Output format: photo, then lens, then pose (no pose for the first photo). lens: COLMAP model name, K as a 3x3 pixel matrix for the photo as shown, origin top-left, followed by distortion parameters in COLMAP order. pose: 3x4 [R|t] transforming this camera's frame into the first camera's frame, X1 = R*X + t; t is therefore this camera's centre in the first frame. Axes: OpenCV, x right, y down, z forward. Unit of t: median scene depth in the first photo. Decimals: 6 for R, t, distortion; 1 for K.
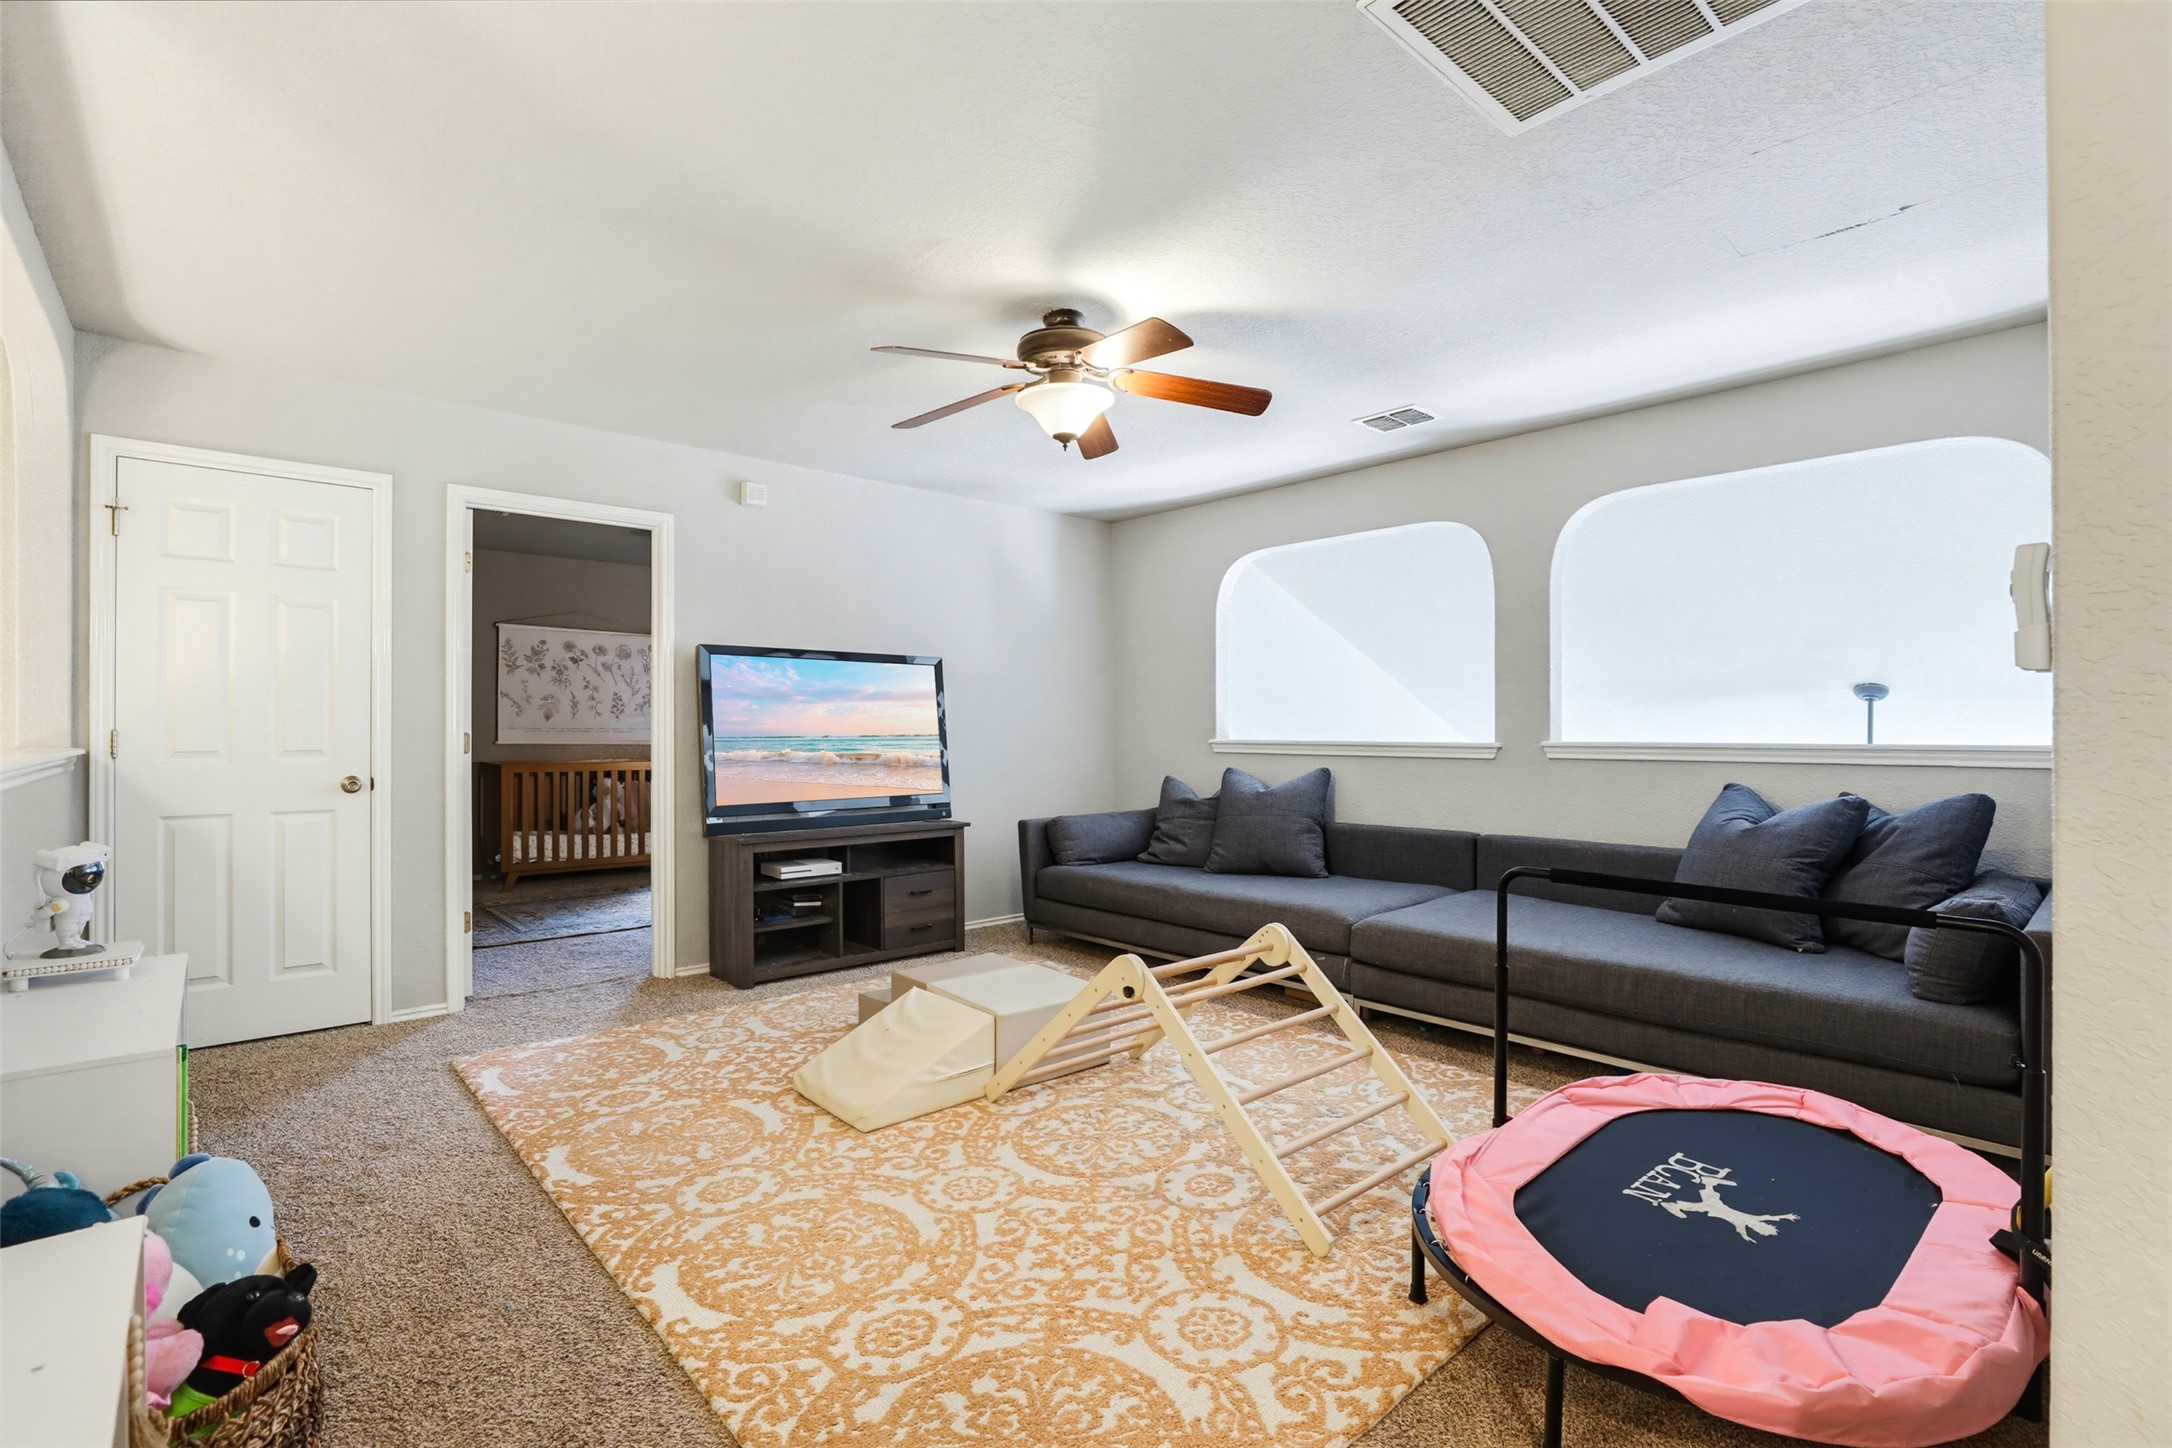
lens RADIAL K [[996.1, 0, 1095.5], [0, 996.1, 709.5], [0, 0, 1]] dist [-0.046908, 0.013774]
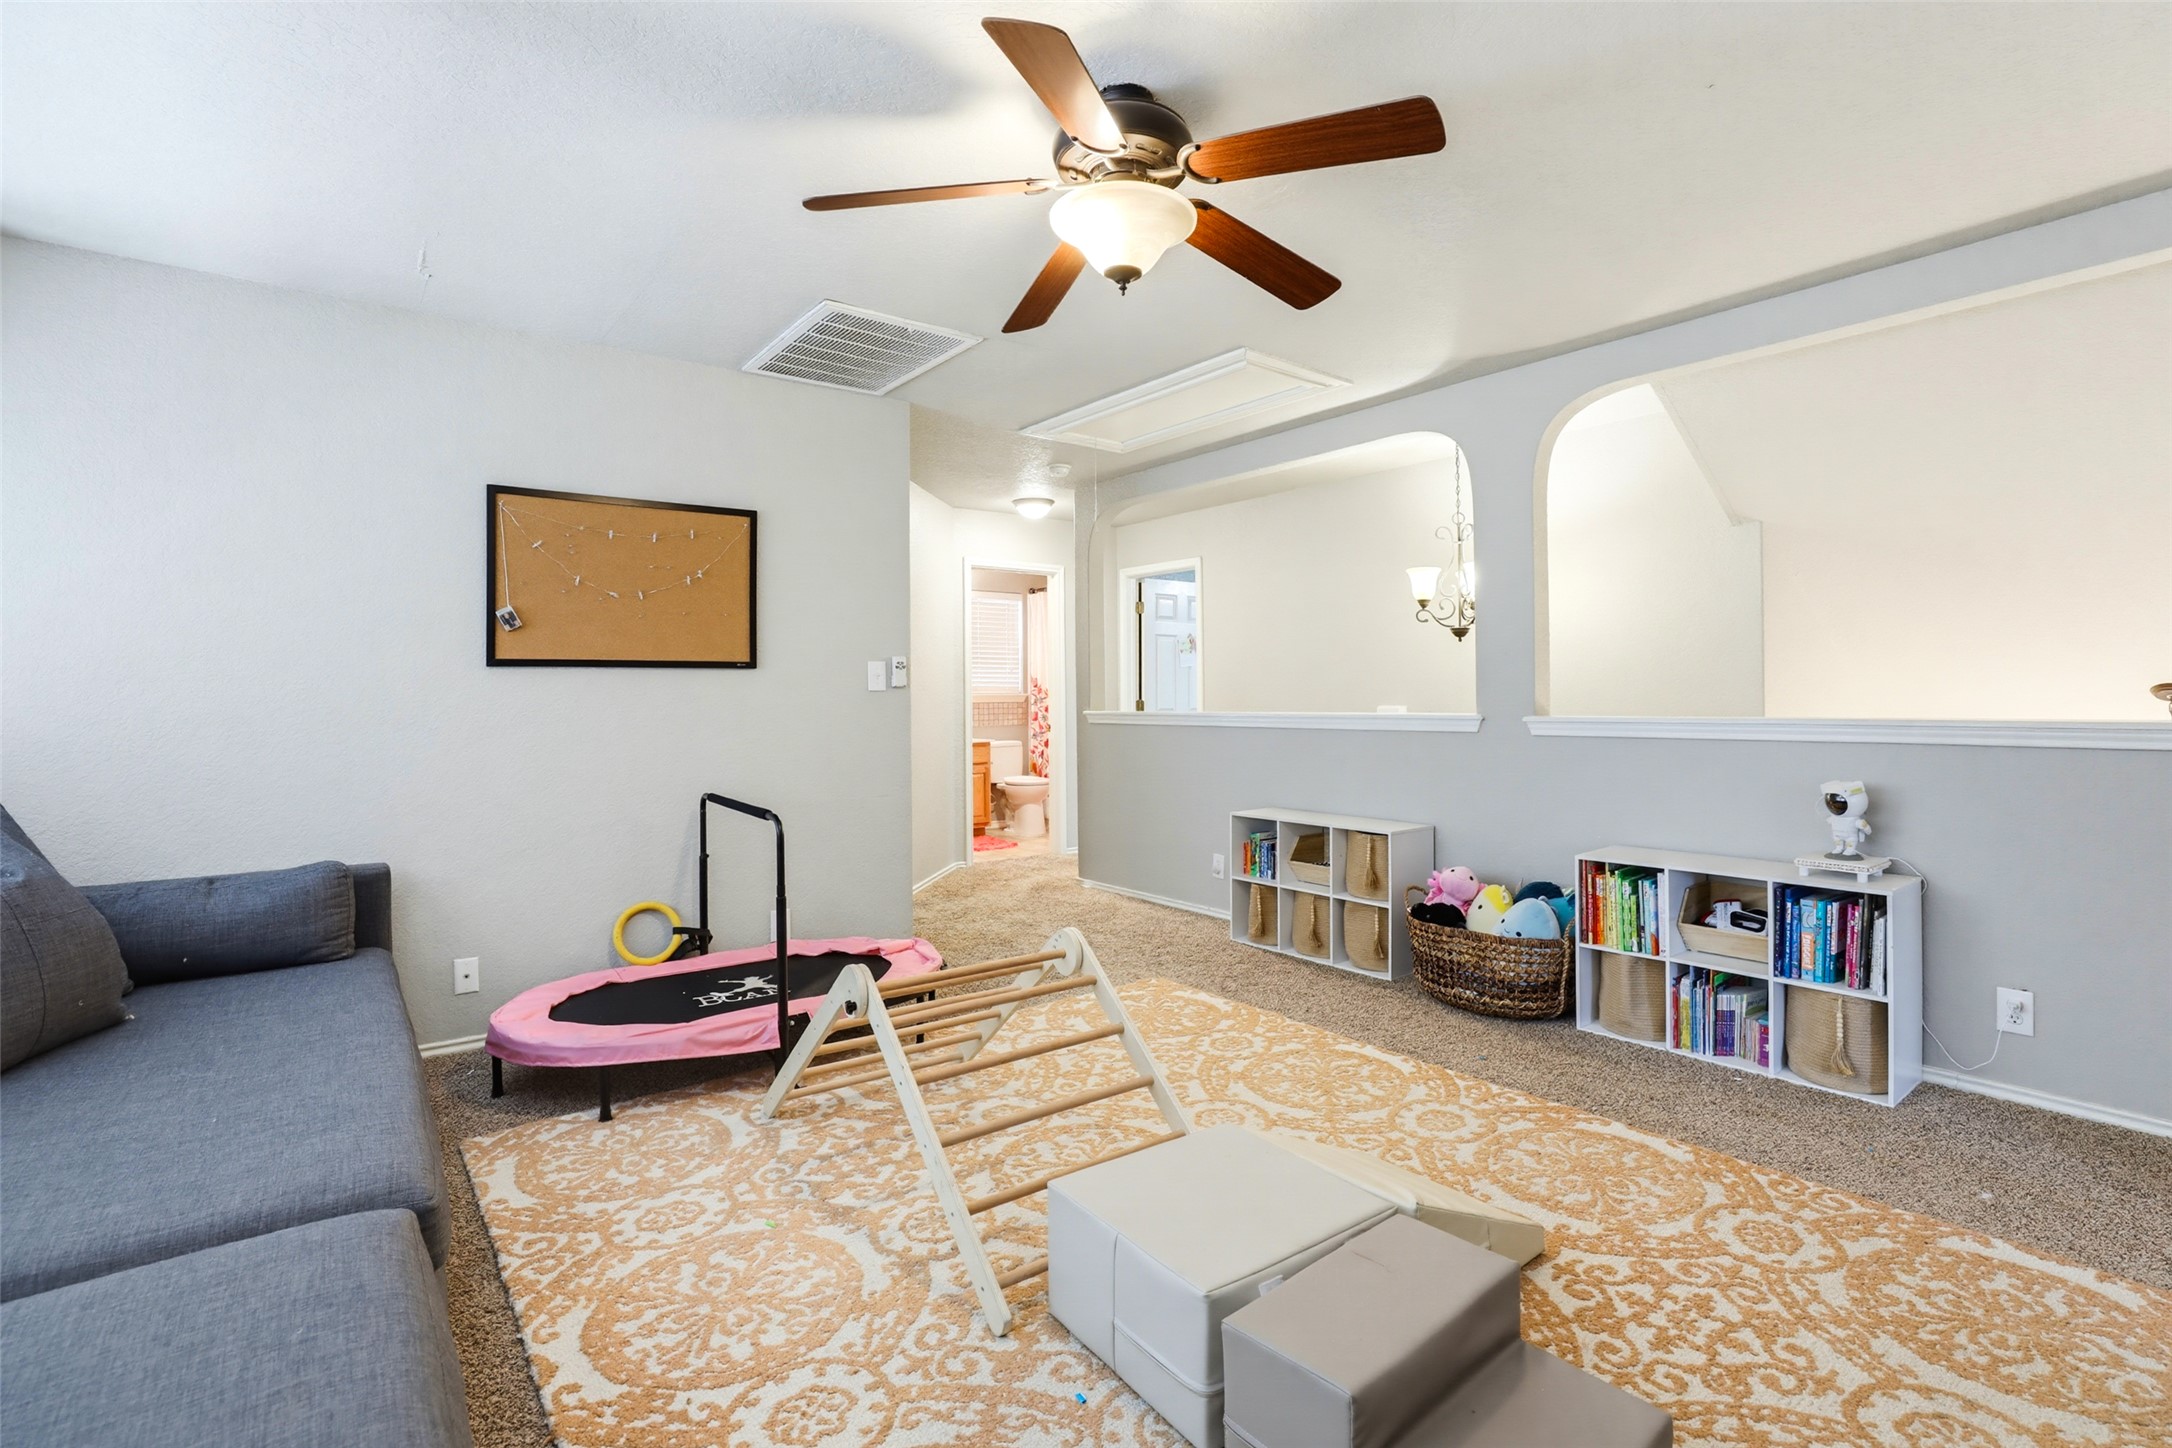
lens RADIAL K [[996.1, 0, 1095.5], [0, 996.1, 709.5], [0, 0, 1]] dist [-0.046908, 0.013774]
pose [[-0.997007, 0.007673, 0.076928, -0.072207], [0.007828, 0.999968, 0.001707, 0.021863], [-0.076913, 0.002304, -0.997035, 1.993801]]
